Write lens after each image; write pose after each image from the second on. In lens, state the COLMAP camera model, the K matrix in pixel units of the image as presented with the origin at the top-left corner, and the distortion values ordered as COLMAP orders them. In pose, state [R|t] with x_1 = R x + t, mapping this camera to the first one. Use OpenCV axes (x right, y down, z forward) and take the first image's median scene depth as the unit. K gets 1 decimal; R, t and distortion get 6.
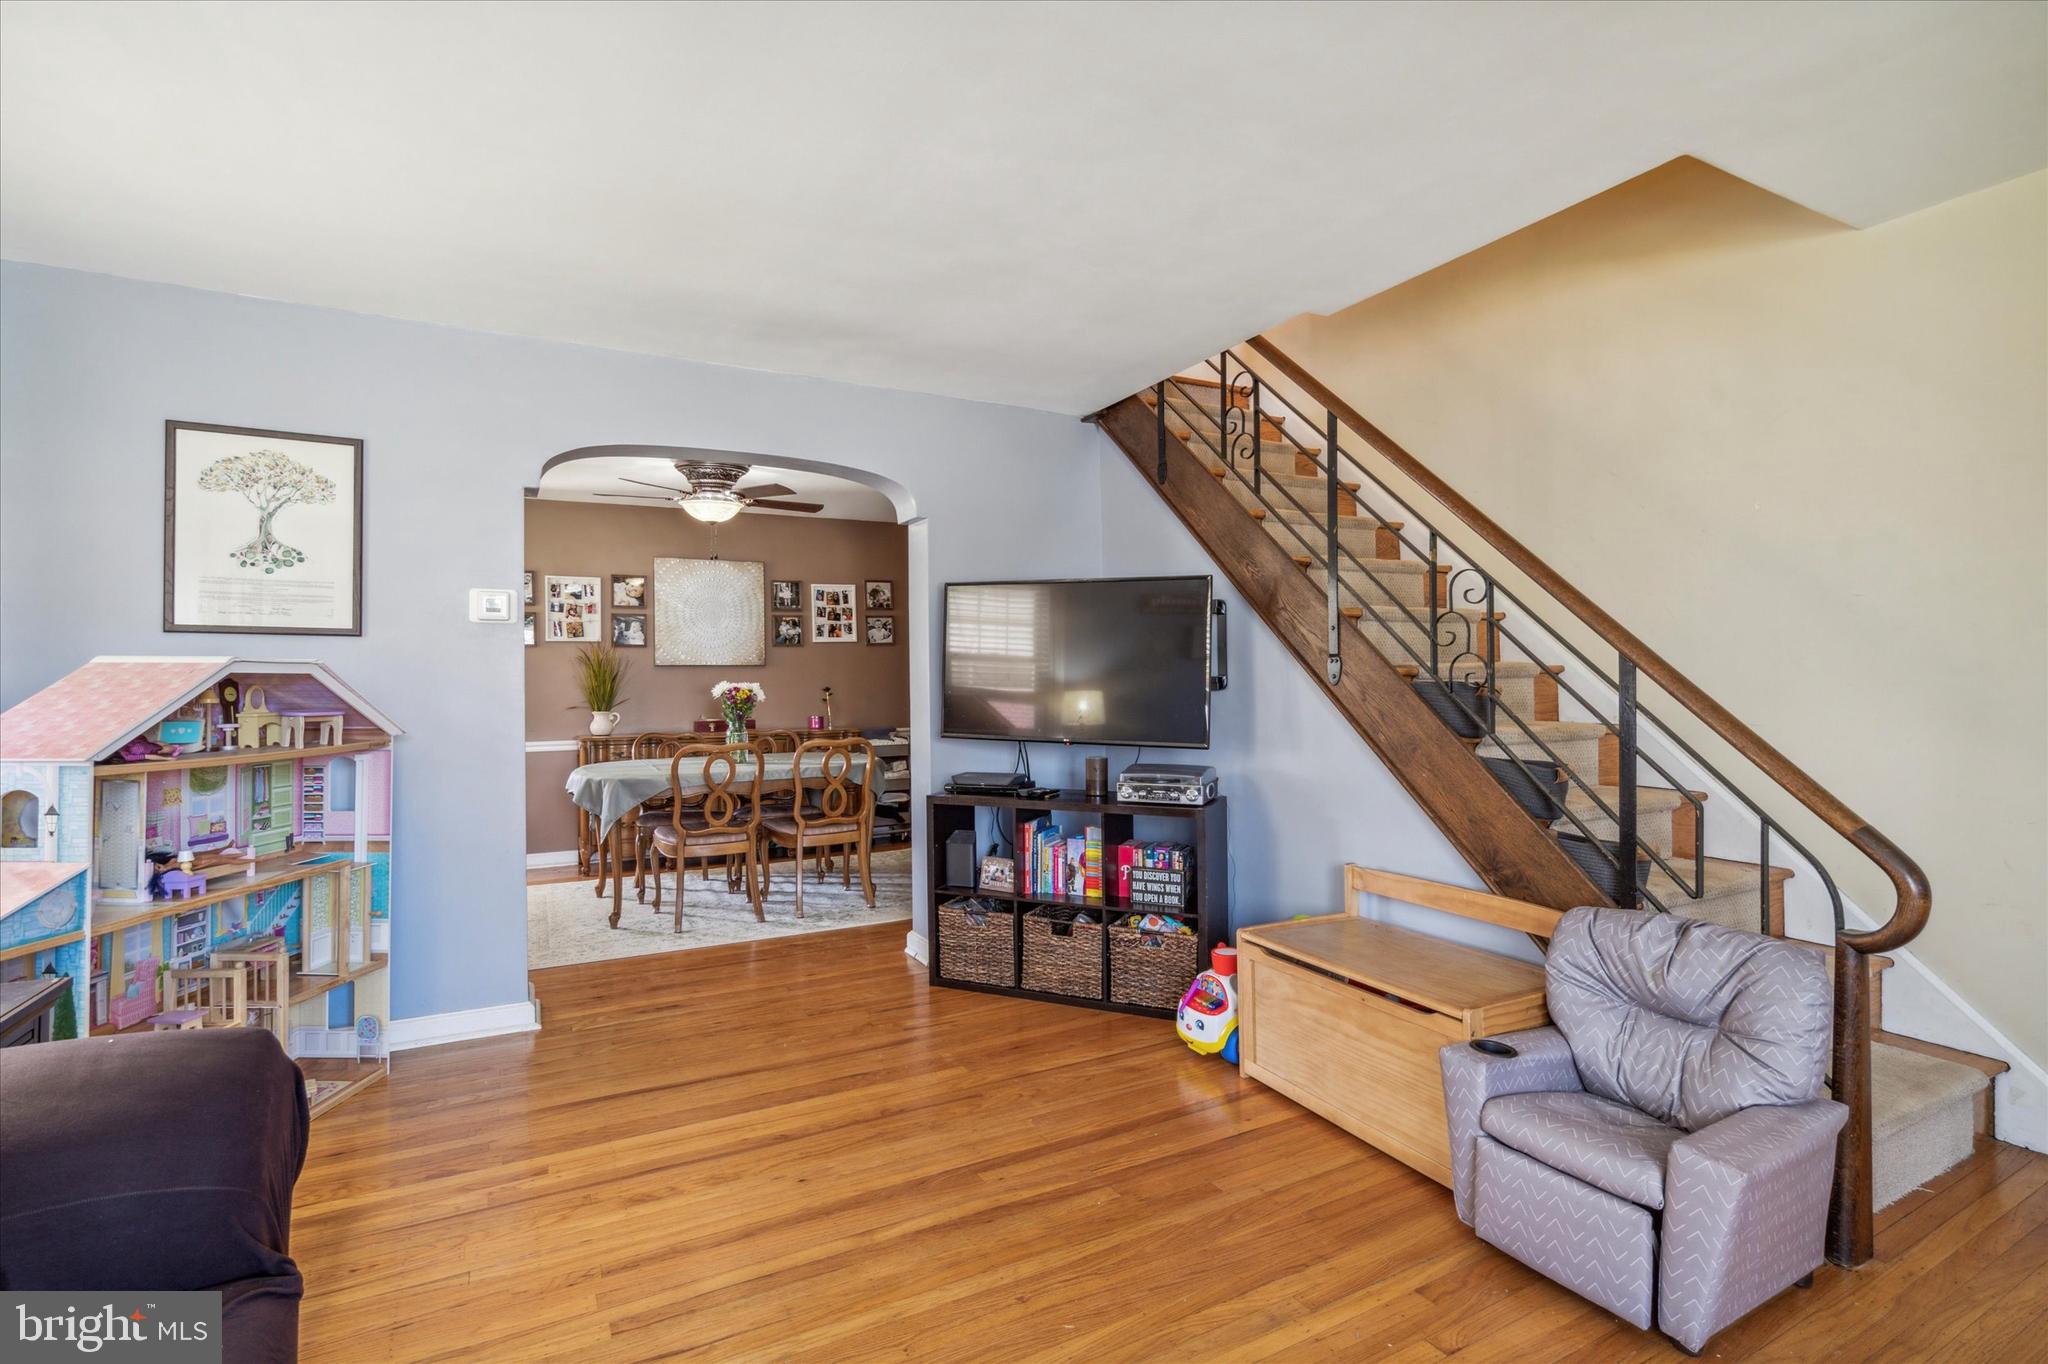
lens RADIAL K [[947.7, 0, 1014.7], [0, 947.7, 673.4], [0, 0, 1]] dist [-0.000513, 0.000548]
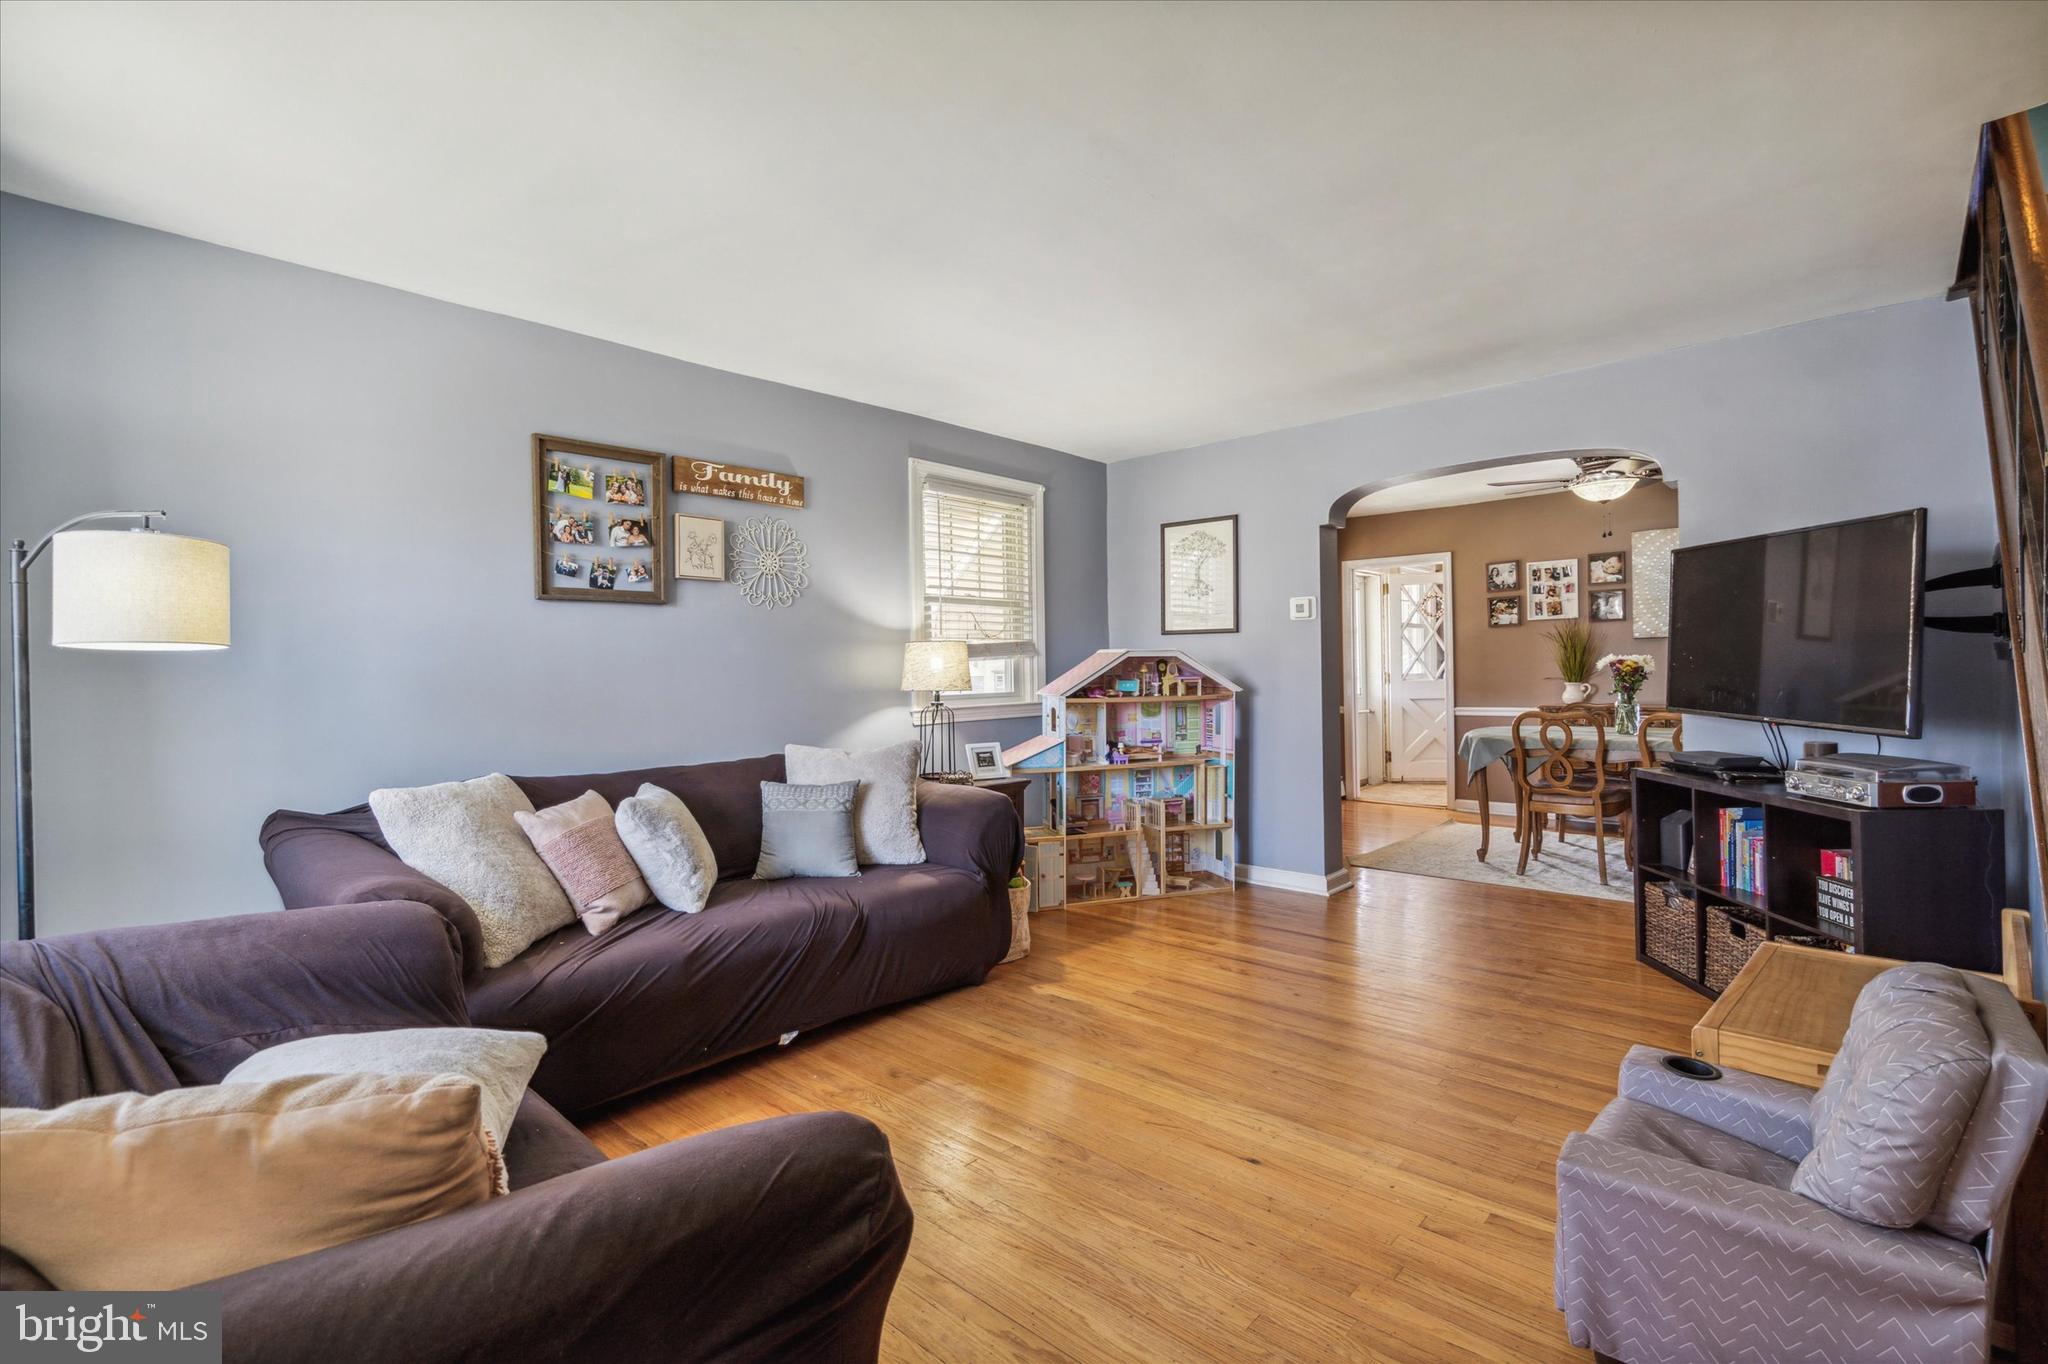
lens RADIAL K [[947.7, 0, 1014.7], [0, 947.7, 673.4], [0, 0, 1]] dist [-0.000513, 0.000548]
pose [[0.322074, 0.005225, -0.946700, 0.387368], [0.022484, 0.999660, 0.013167, 0.001106], [0.946447, -0.025526, 0.321847, 0.043503]]
